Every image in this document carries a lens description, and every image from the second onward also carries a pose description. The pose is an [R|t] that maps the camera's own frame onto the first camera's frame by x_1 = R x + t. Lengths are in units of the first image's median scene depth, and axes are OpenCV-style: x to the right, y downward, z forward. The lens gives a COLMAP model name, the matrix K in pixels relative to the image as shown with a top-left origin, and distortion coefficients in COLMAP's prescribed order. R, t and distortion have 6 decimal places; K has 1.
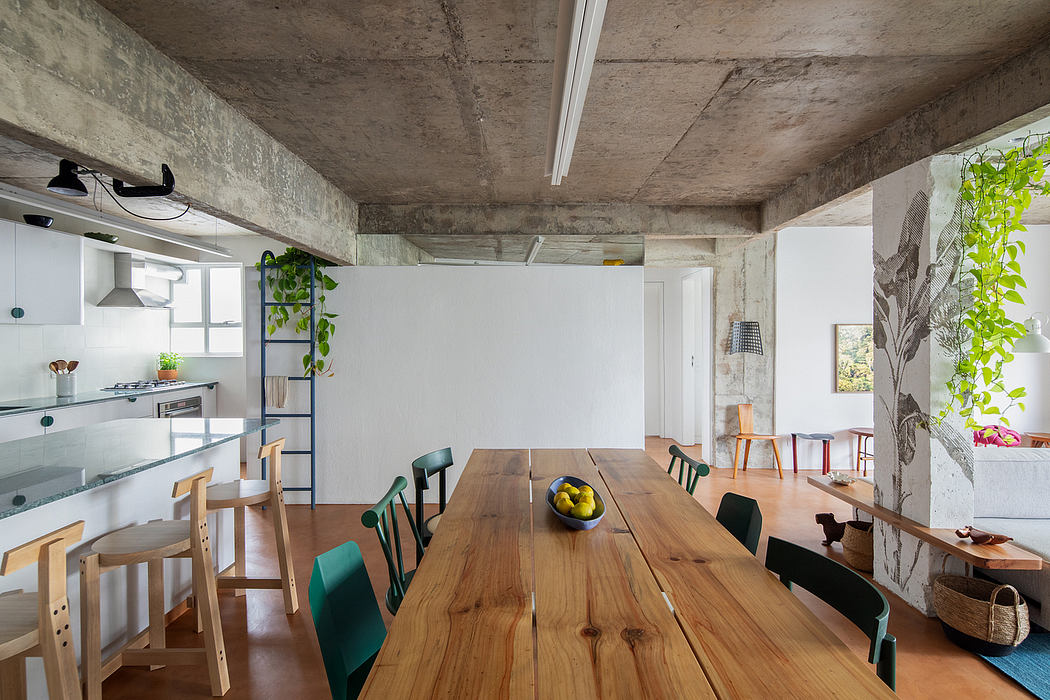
lens RADIAL K [[514.1, 0, 523.7], [0, 514.1, 340.5], [0, 0, 1]] dist [0.005071, 0.000015]
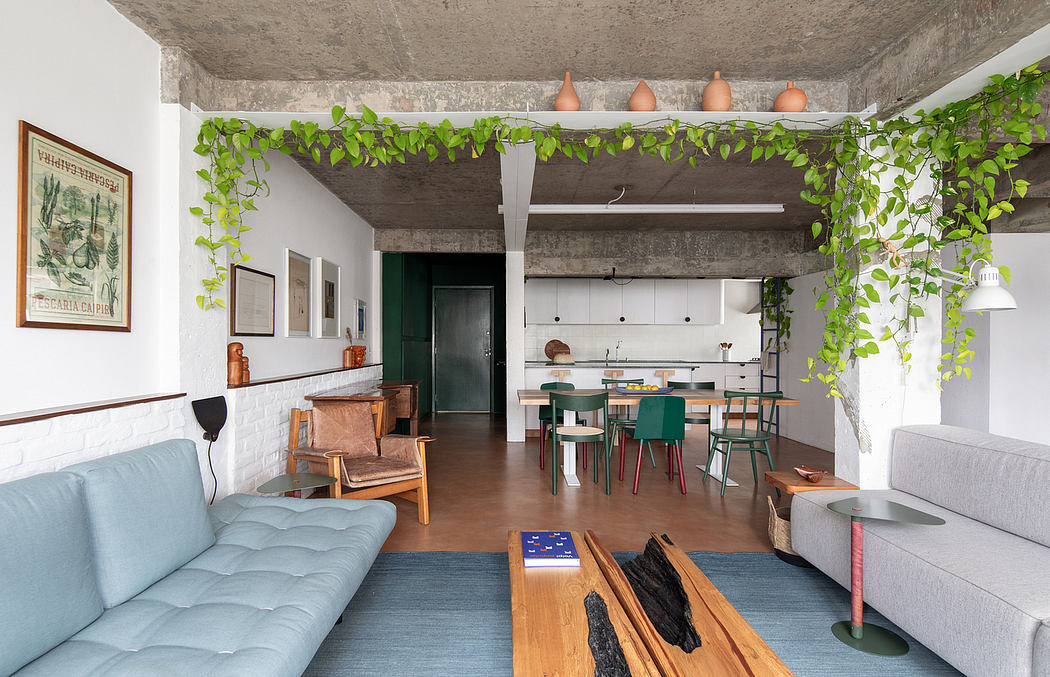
lens RADIAL K [[529.4, 0, 523.8], [0, 529.4, 344.5], [0, 0, 1]] dist [-0.002819, -0.000050]
pose [[0.017127, 0.001229, -0.999853, 1.840513], [-0.009194, 0.999957, 0.001072, 0.082978], [0.999811, 0.009174, 0.017138, 0.332123]]
